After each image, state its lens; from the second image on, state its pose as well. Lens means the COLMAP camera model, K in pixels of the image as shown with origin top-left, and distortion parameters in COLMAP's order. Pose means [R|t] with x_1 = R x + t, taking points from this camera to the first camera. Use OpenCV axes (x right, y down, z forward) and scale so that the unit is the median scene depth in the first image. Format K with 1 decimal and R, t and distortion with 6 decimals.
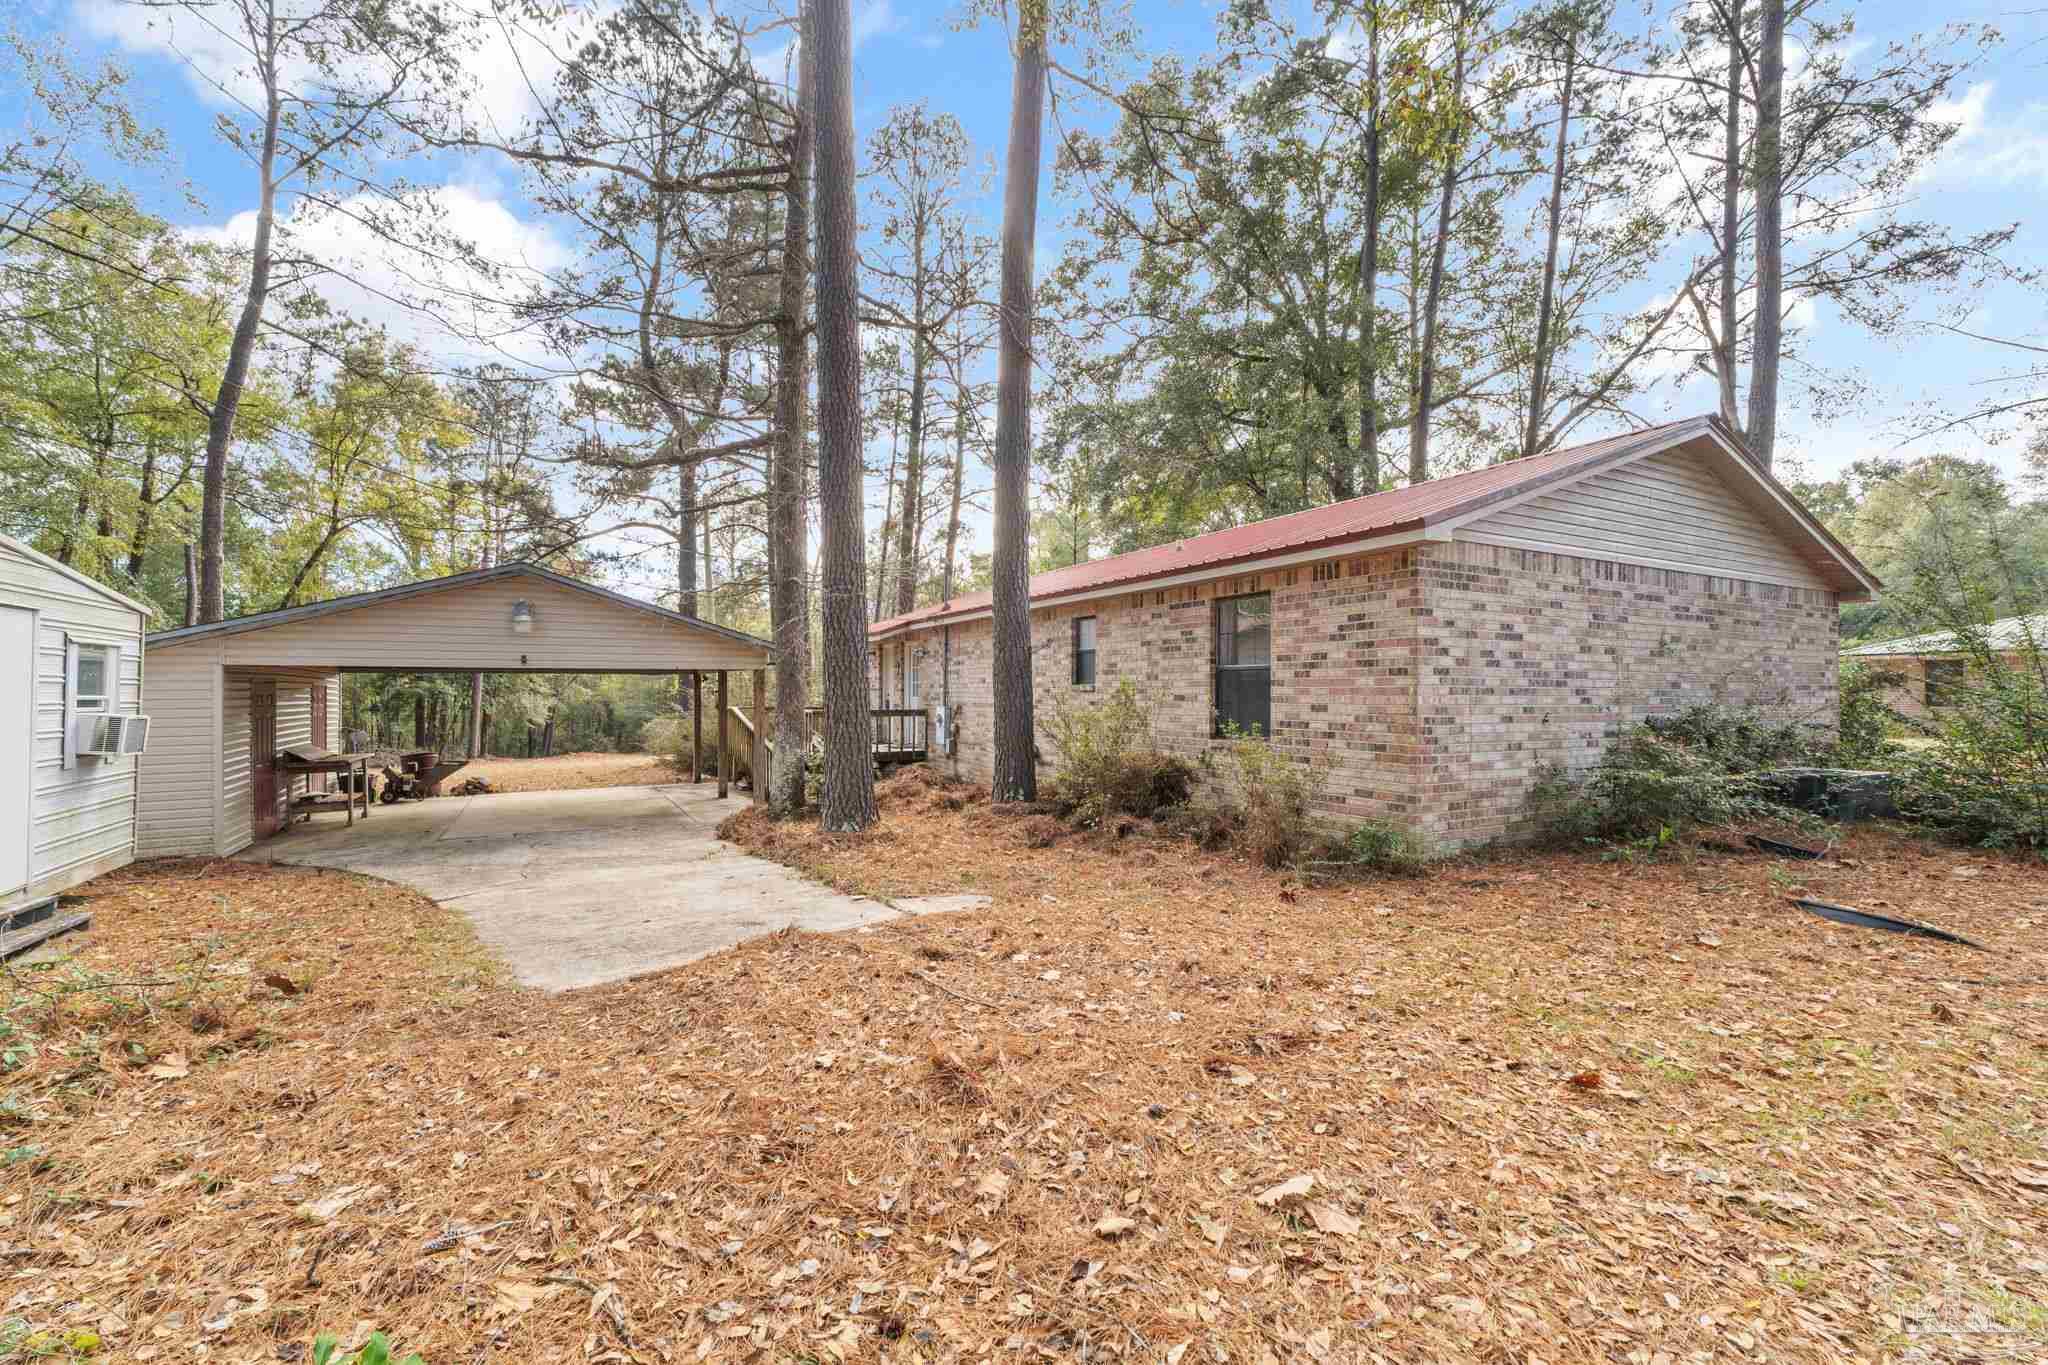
lens RADIAL K [[862.2, 0, 1025.6], [0, 862.2, 682.5], [0, 0, 1]] dist [0.004194, 0.000829]
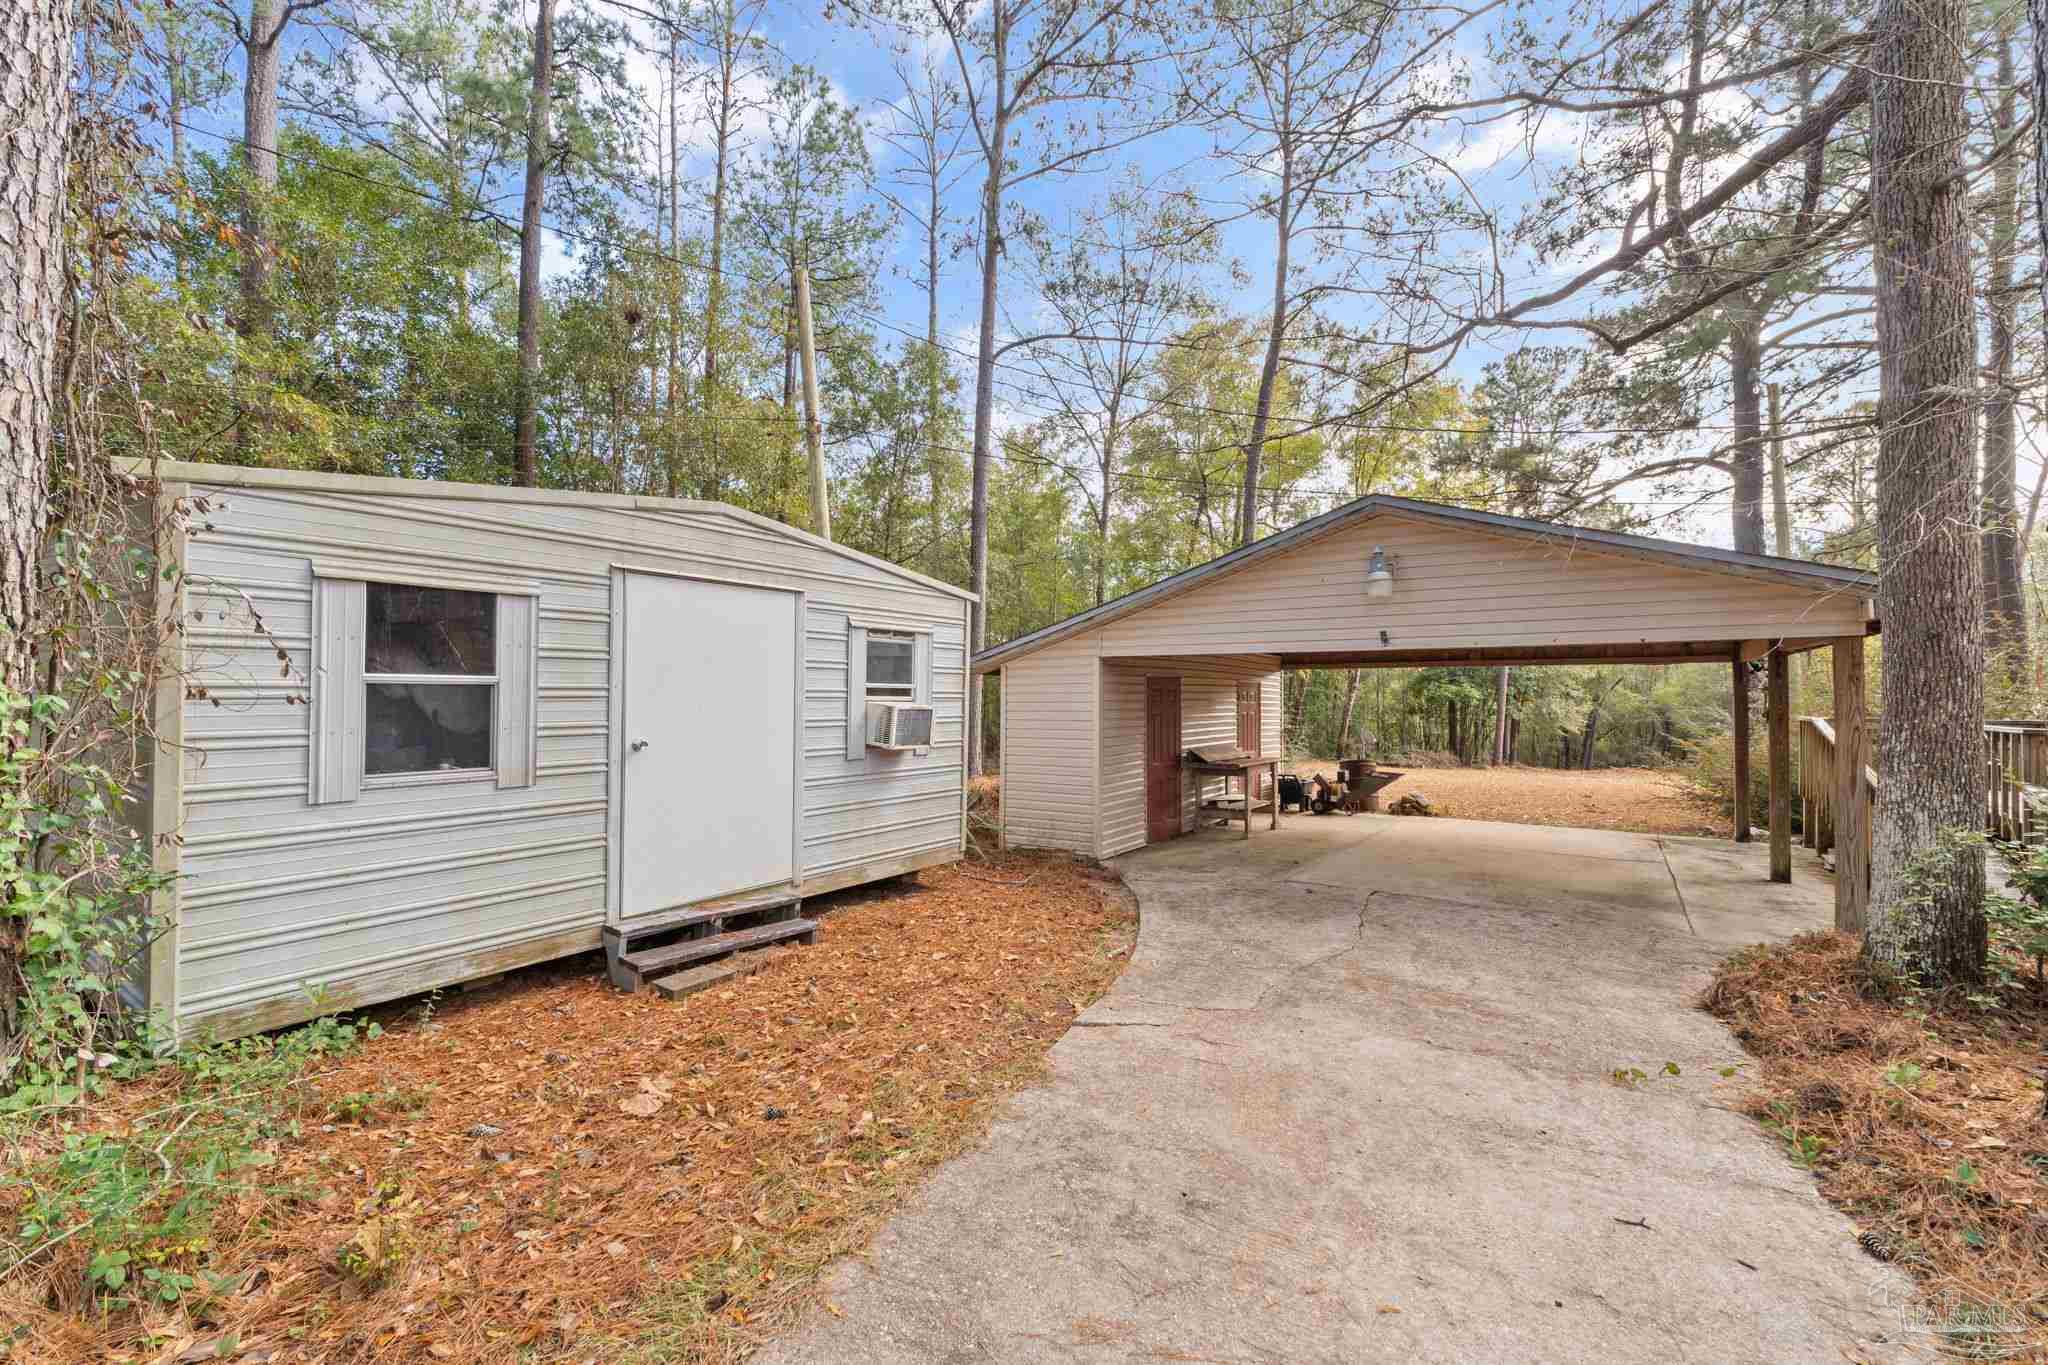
lens RADIAL K [[862.2, 0, 1020.6], [0, 862.2, 685.0], [0, 0, 1]] dist [0.004194, 0.000829]
pose [[0.446560, -0.008073, -0.894717, -0.083971], [0.004145, 0.999967, -0.006954, 0.012287], [0.894744, -0.000603, 0.446579, 0.366551]]
